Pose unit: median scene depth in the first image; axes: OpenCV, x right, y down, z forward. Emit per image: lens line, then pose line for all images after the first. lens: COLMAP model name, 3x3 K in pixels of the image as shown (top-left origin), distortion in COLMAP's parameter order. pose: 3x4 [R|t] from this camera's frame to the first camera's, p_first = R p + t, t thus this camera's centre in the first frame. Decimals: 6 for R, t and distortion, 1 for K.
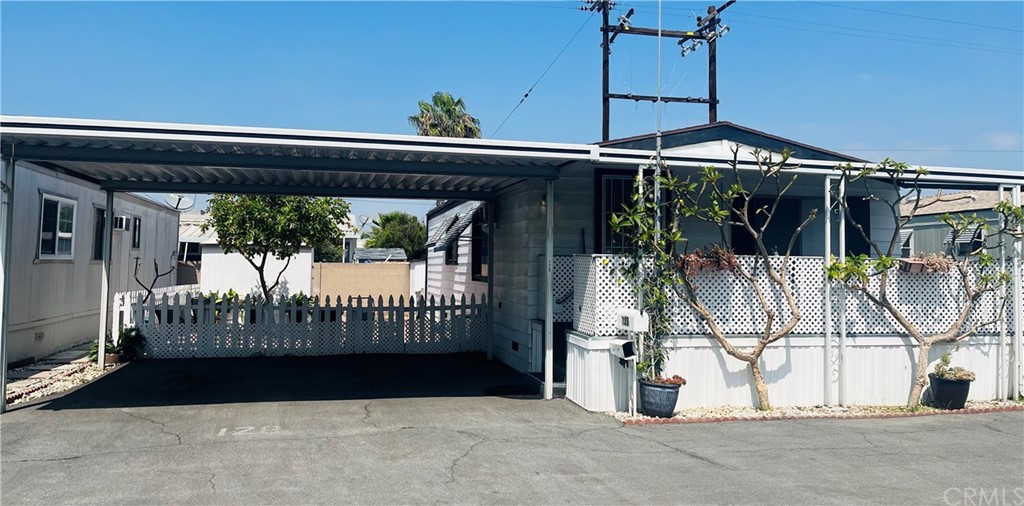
lens RADIAL K [[760.9, 0, 525.5], [0, 760.9, 227.9], [0, 0, 1]] dist [0.036248, -0.002551]
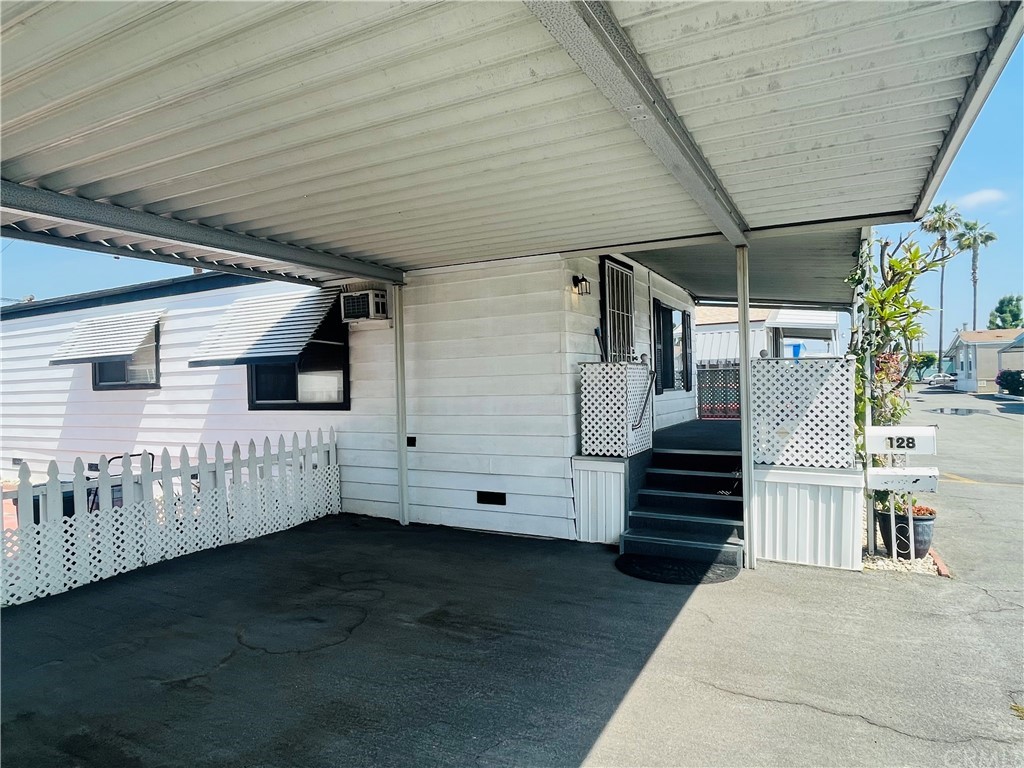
lens RADIAL K [[597.7, 0, 517.4], [0, 597.7, 381.5], [0, 0, 1]] dist [-0.001716, -0.002551]
pose [[0.667644, -0.026158, 0.744021, -0.486554], [-0.006388, 0.999144, 0.040860, 0.034810], [-0.744453, -0.032033, 0.666905, 0.777869]]
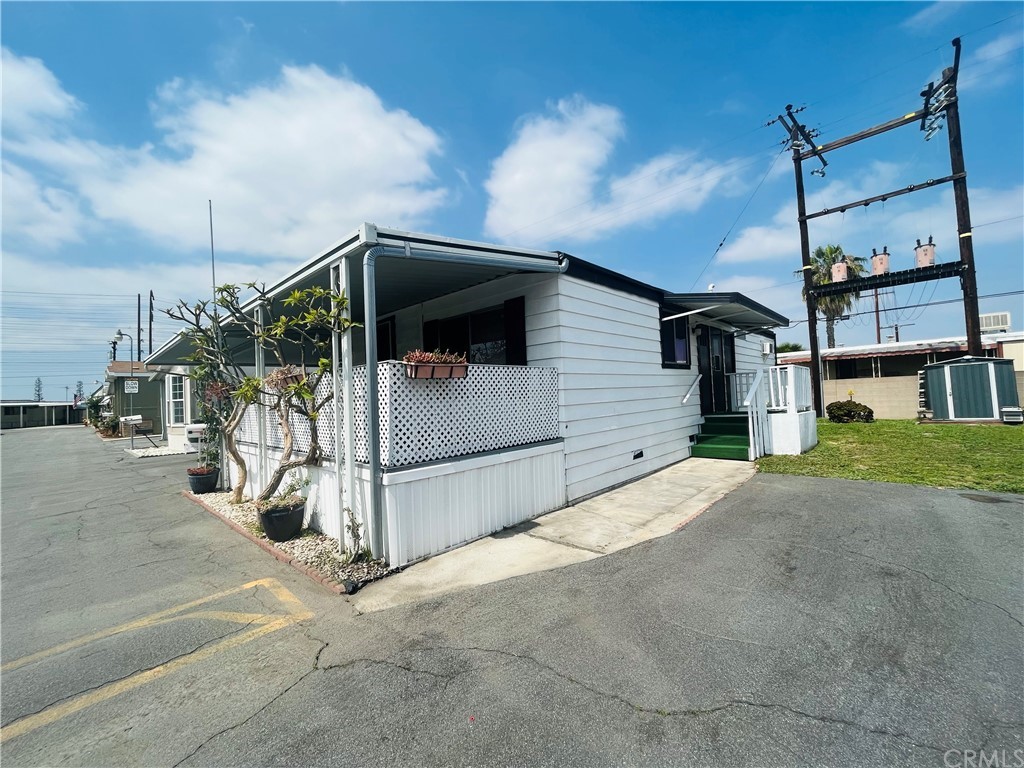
lens RADIAL K [[417.4, 0, 524.2], [0, 417.4, 384.4], [0, 0, 1]] dist [-0.002127, -0.000327]
pose [[0.546437, -0.057988, -0.835490, 1.115265], [0.094242, 0.995521, -0.007458, 0.085222], [0.832181, -0.074663, 0.549455, 0.977155]]
